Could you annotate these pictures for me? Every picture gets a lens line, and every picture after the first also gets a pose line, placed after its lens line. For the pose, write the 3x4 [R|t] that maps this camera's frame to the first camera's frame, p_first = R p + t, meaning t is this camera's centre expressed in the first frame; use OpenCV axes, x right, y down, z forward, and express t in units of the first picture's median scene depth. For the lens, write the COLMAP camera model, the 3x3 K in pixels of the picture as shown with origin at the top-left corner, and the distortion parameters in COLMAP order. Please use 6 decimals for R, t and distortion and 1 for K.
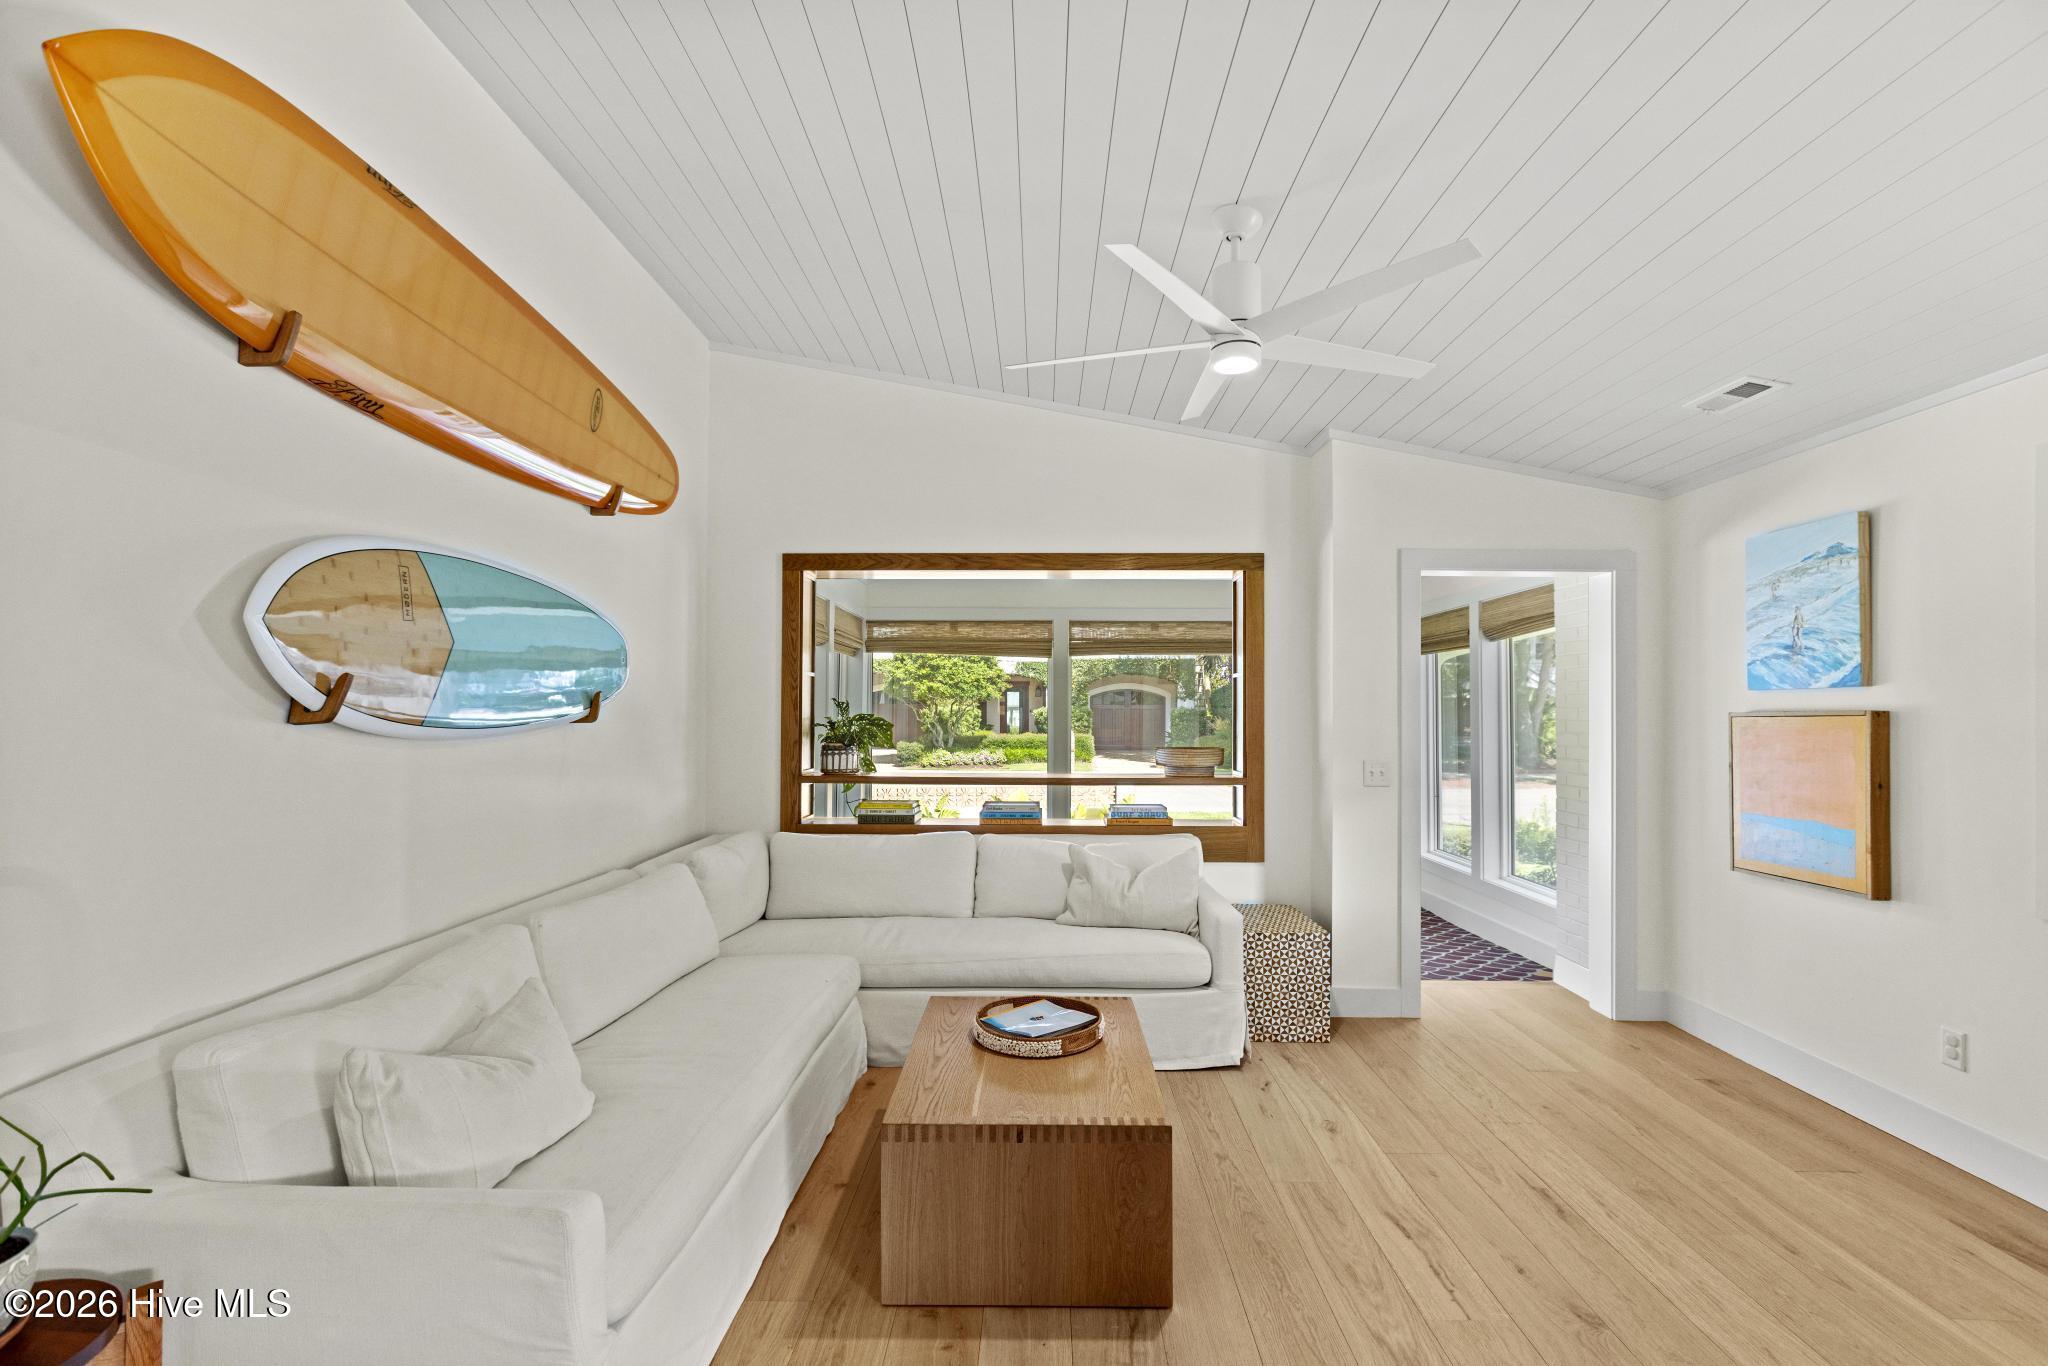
lens RADIAL K [[904.5, 0, 1040.3], [0, 904.5, 690.8], [0, 0, 1]] dist [0.005708, -0.000158]
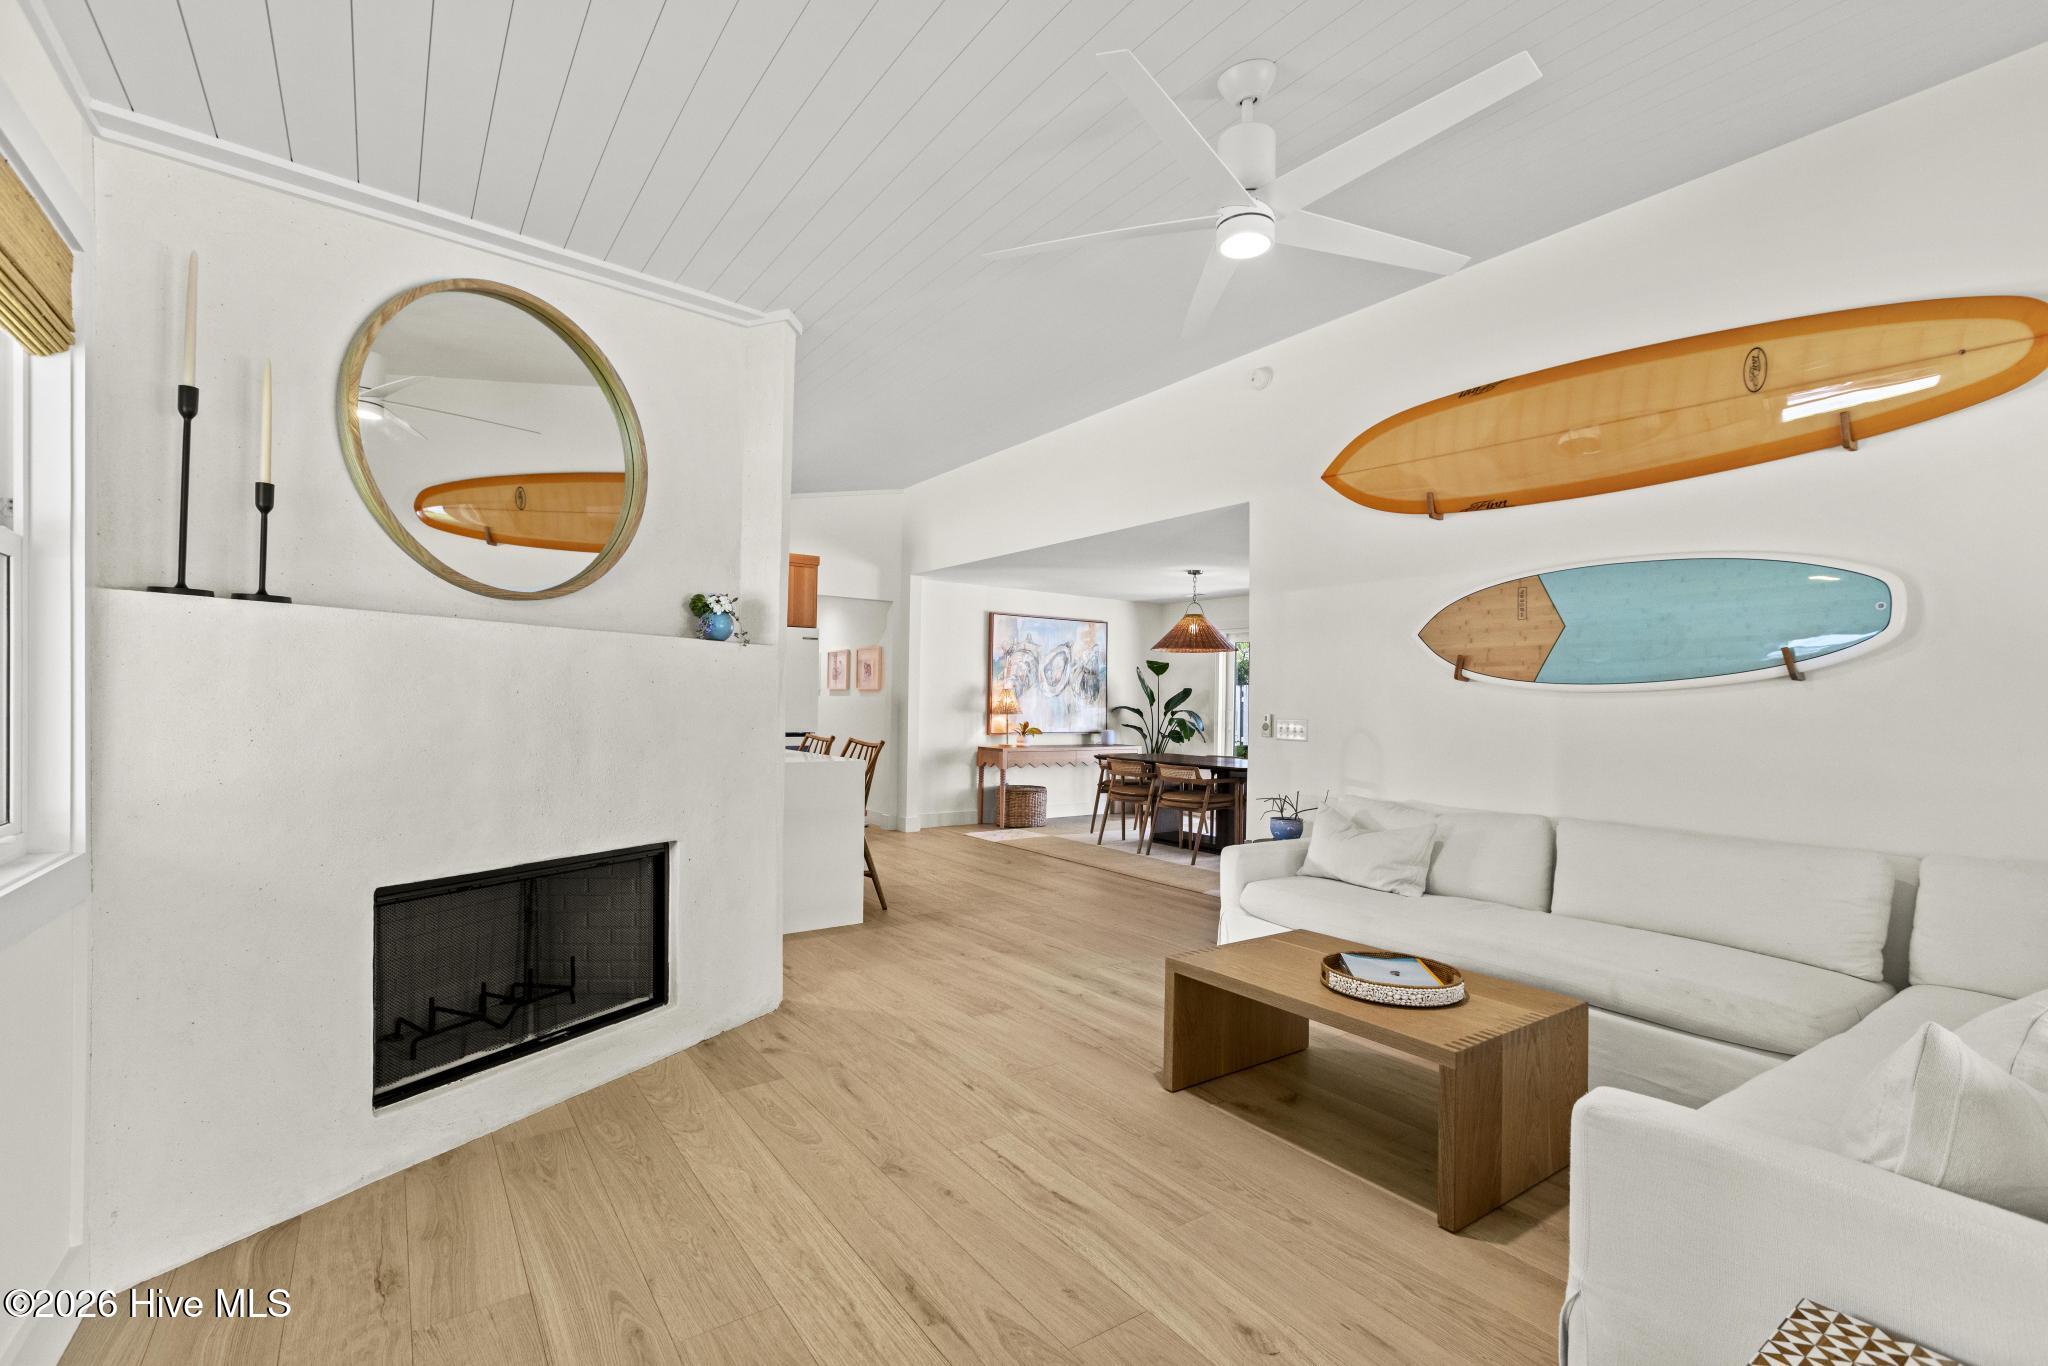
lens RADIAL K [[904.5, 0, 1025.9], [0, 904.5, 694.1], [0, 0, 1]] dist [0.005708, -0.000158]
pose [[-0.811937, -0.021679, -0.583342, 0.917463], [-0.002027, 0.999409, -0.034320, 0.107430], [0.583741, -0.026683, -0.811501, 1.631606]]
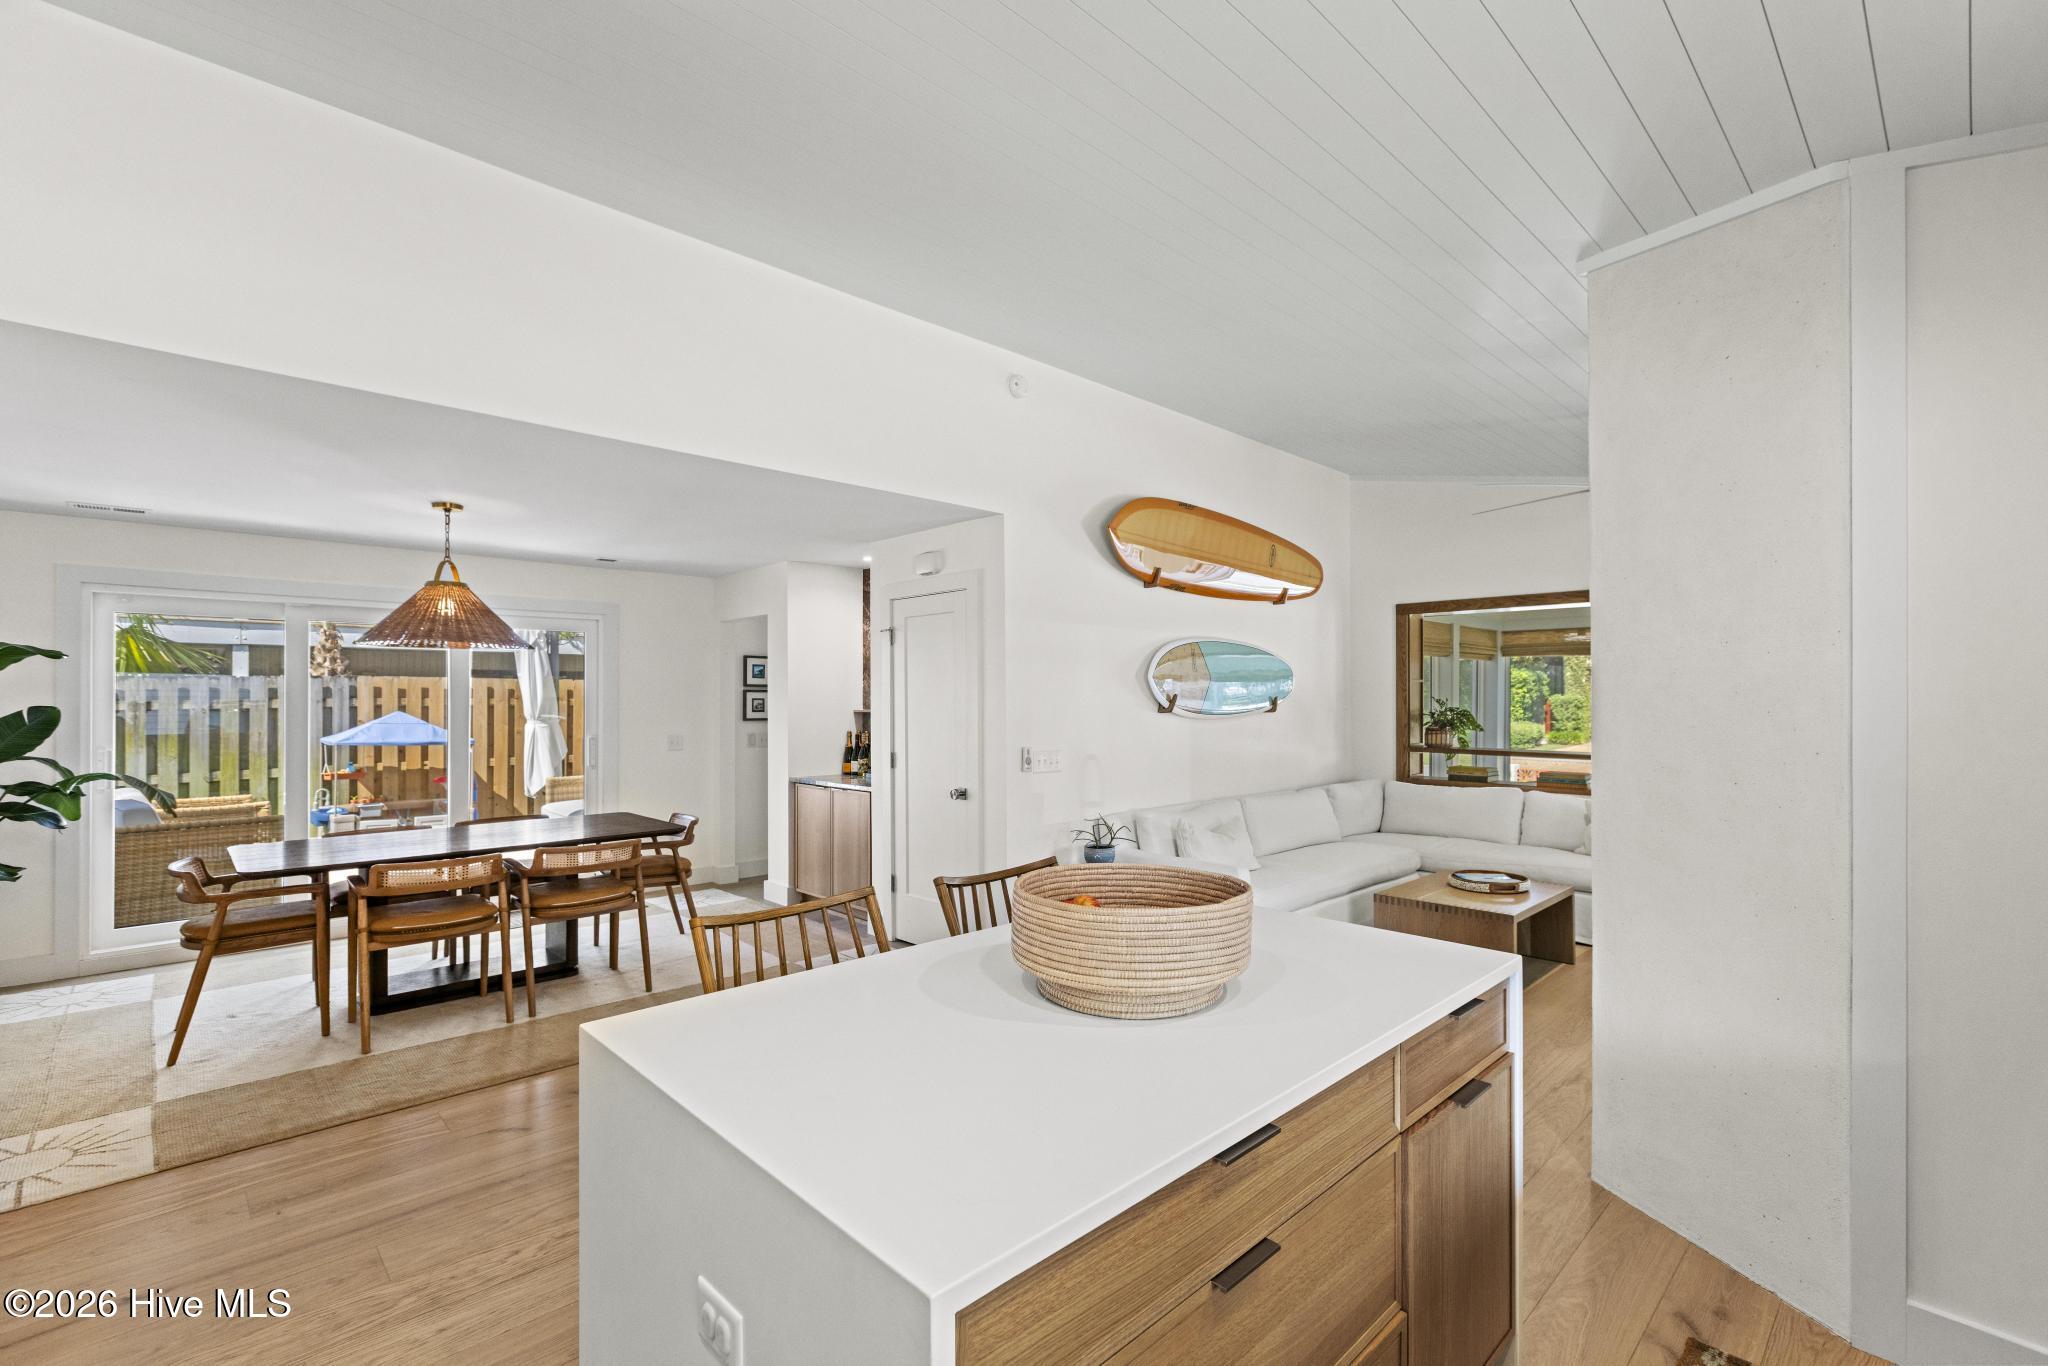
lens RADIAL K [[904.5, 0, 1027.3], [0, 904.5, 691.0], [0, 0, 1]] dist [0.005708, -0.000158]
pose [[0.691081, -0.010721, -0.722698, 0.700984], [0.020908, 0.999768, 0.005162, -0.040596], [0.722475, -0.018678, 0.691144, -0.942960]]
